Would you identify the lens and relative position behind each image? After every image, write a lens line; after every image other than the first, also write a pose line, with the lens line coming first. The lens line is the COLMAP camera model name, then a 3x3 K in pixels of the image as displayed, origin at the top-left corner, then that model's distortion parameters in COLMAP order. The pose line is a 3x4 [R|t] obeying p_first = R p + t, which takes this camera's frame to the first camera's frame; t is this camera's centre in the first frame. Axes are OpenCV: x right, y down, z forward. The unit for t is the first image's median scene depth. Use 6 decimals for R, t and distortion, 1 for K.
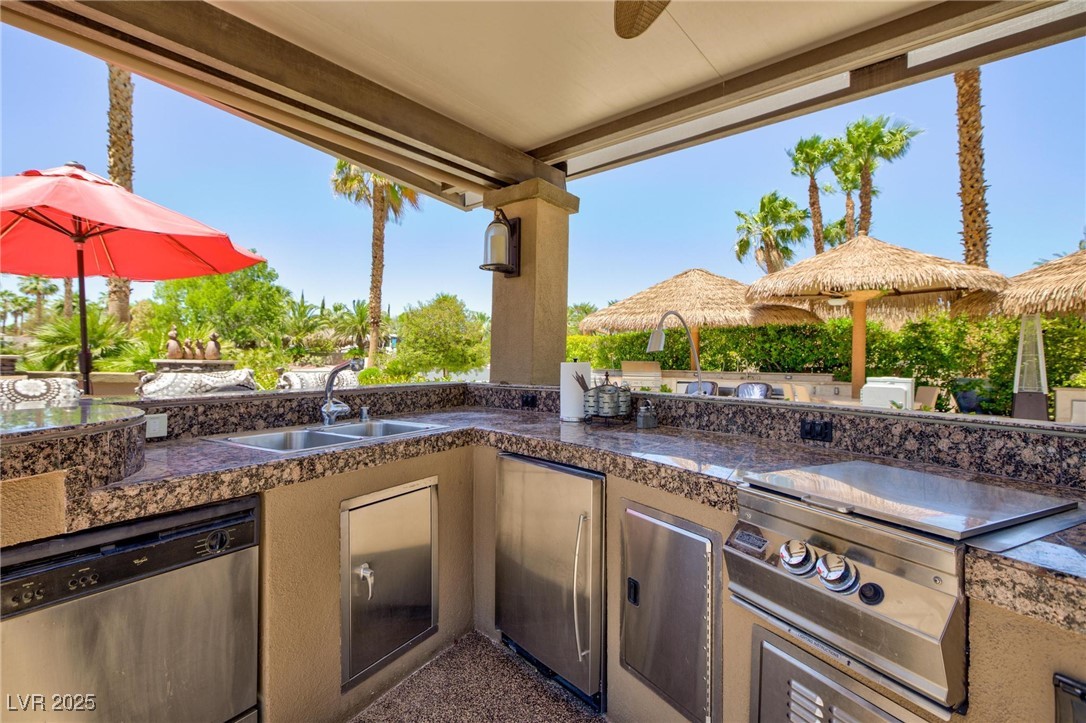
lens RADIAL K [[513.5, 0, 543.0], [0, 513.5, 361.5], [0, 0, 1]] dist [-0.001857, 0.001110]
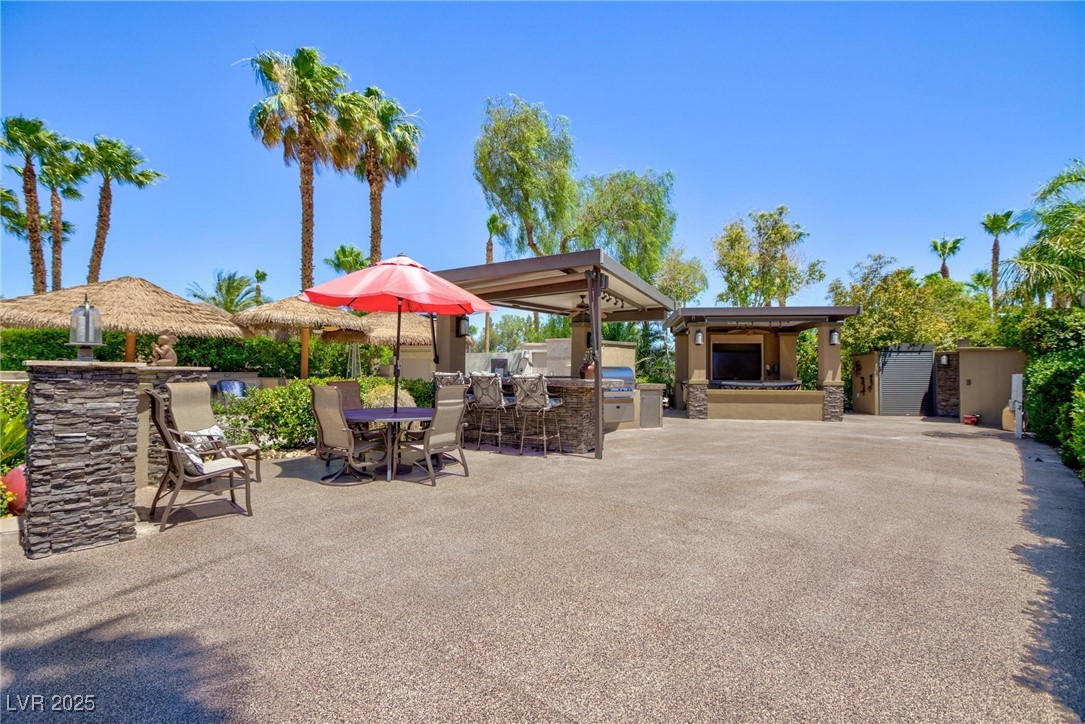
lens RADIAL K [[501.2, 0, 539.3], [0, 501.2, 359.6], [0, 0, 1]] dist [-0.003743, 0.000327]
pose [[-0.002179, 0.009064, 0.999957, -1.128472], [-0.009419, 0.999914, -0.009084, -0.010101], [-0.999953, -0.009439, -0.002093, 0.231167]]
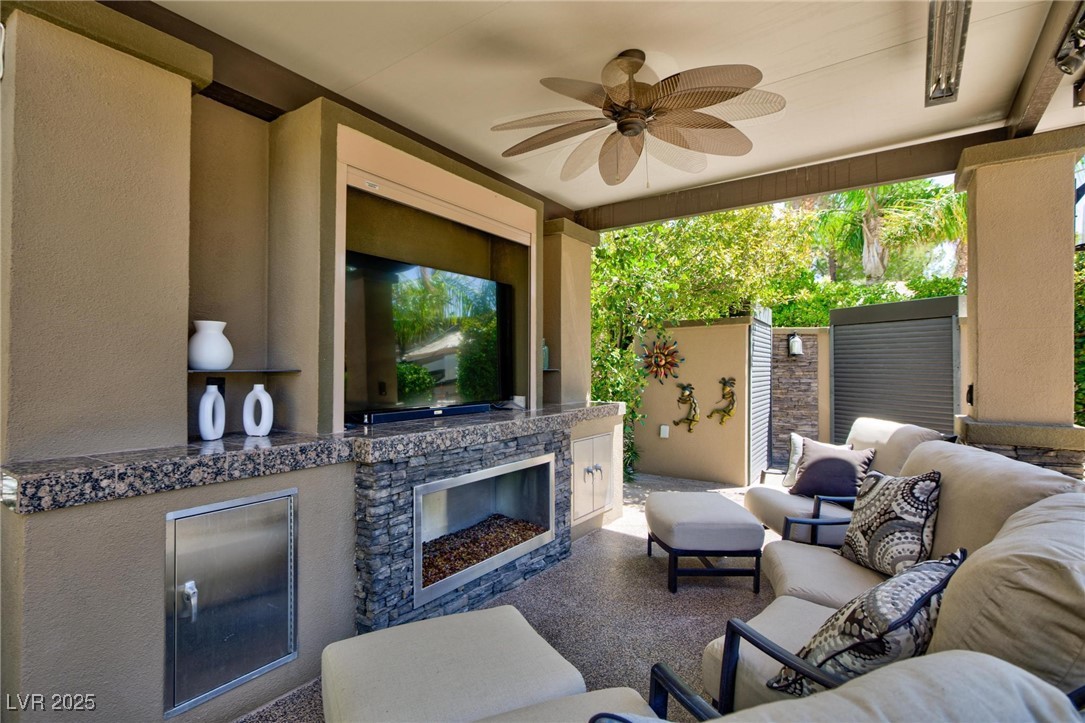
lens RADIAL K [[527.9, 0, 554.9], [0, 527.9, 361.4], [0, 0, 1]] dist [-0.002931, -0.000099]
pose [[-0.904544, -0.022479, 0.425786, 0.515460], [-0.026988, 0.999625, -0.004560, 0.002797], [-0.425524, -0.015616, -0.904812, -0.206855]]
